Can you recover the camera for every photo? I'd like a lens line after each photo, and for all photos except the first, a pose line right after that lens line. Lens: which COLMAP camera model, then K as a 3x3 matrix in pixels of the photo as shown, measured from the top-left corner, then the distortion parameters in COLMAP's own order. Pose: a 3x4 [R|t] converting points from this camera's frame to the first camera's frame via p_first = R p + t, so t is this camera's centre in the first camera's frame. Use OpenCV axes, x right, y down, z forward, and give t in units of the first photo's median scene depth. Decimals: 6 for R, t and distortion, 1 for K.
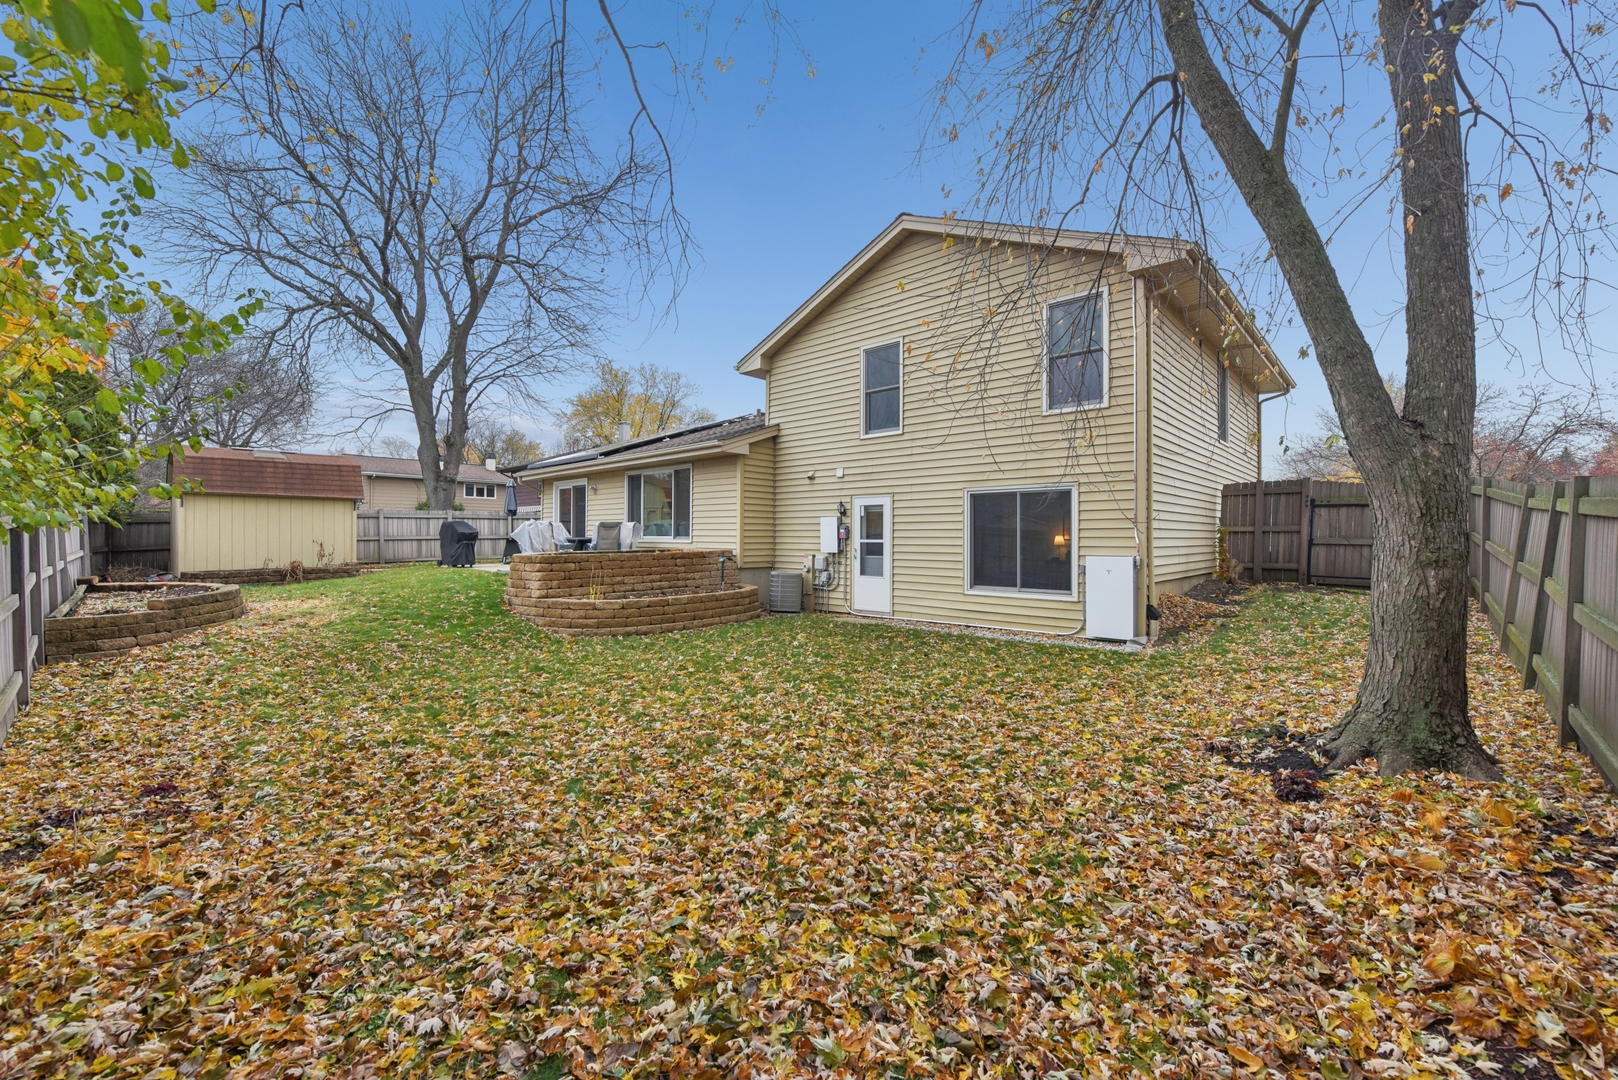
lens RADIAL K [[654.9, 0, 807.0], [0, 654.9, 537.8], [0, 0, 1]] dist [-0.019361, -0.000297]
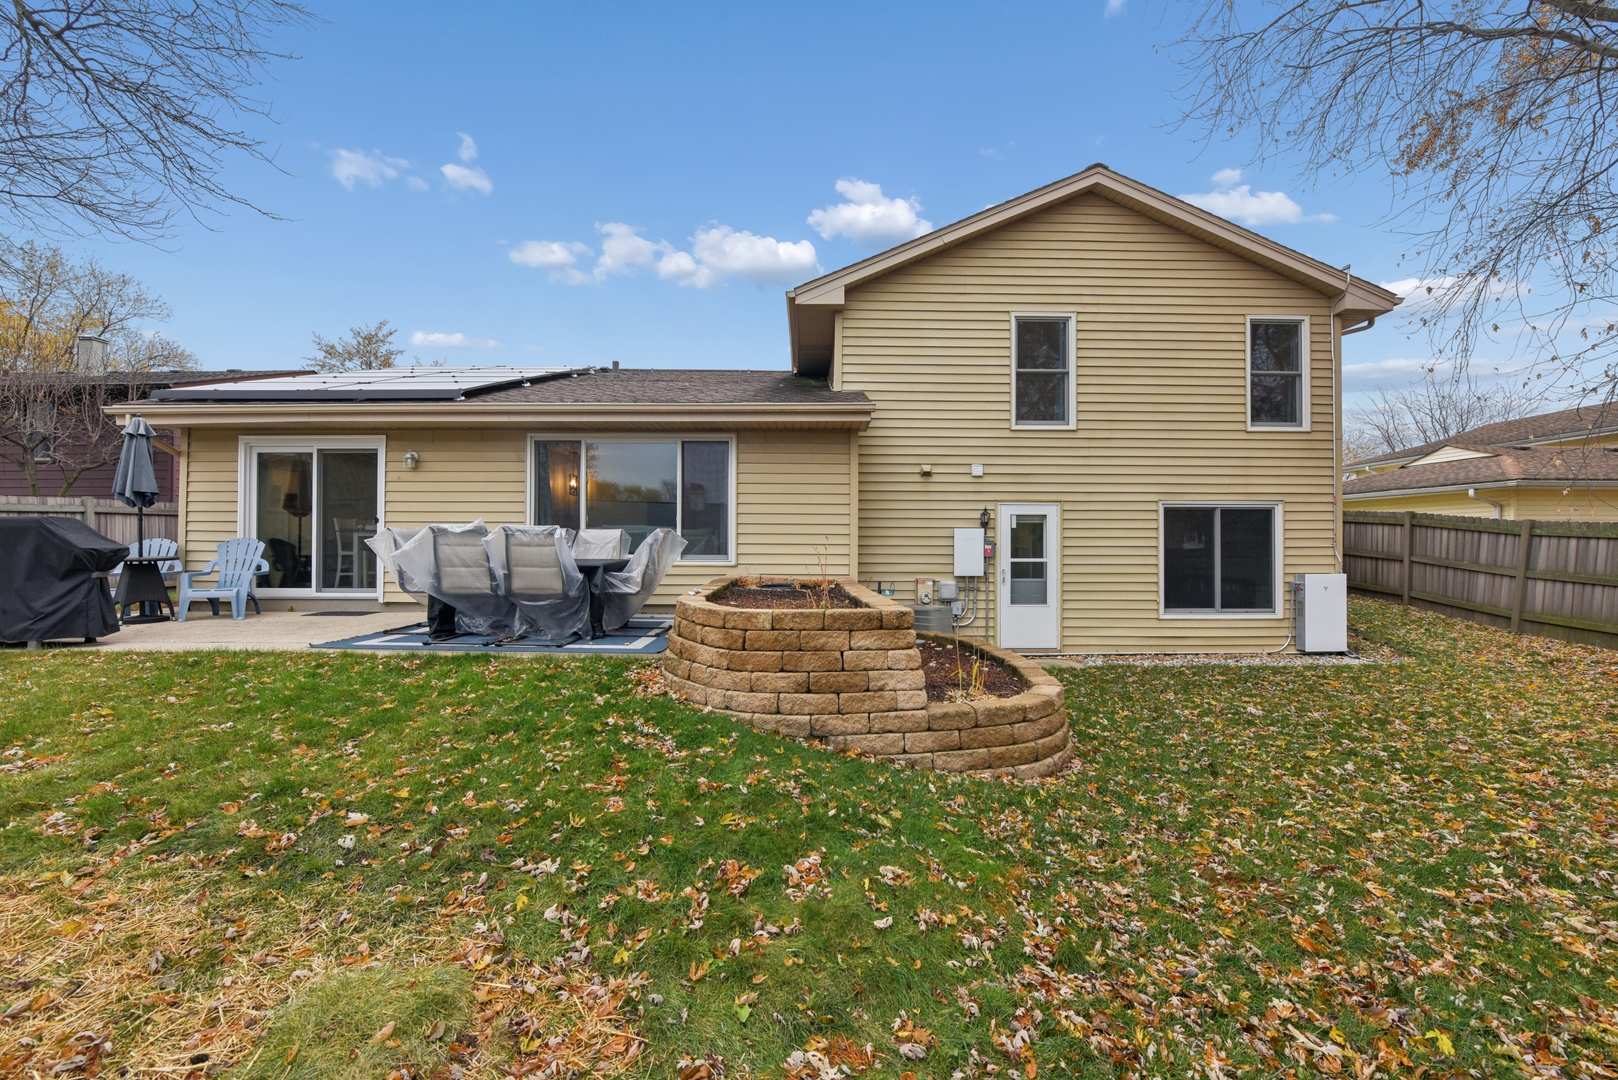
lens RADIAL K [[654.9, 0, 809.0], [0, 654.9, 548.2], [0, 0, 1]] dist [-0.019361, -0.000297]
pose [[0.728528, 0.002481, 0.685012, -0.642263], [-0.000143, 0.999994, -0.003470, -0.006458], [-0.685016, 0.002430, 0.728524, 0.611030]]
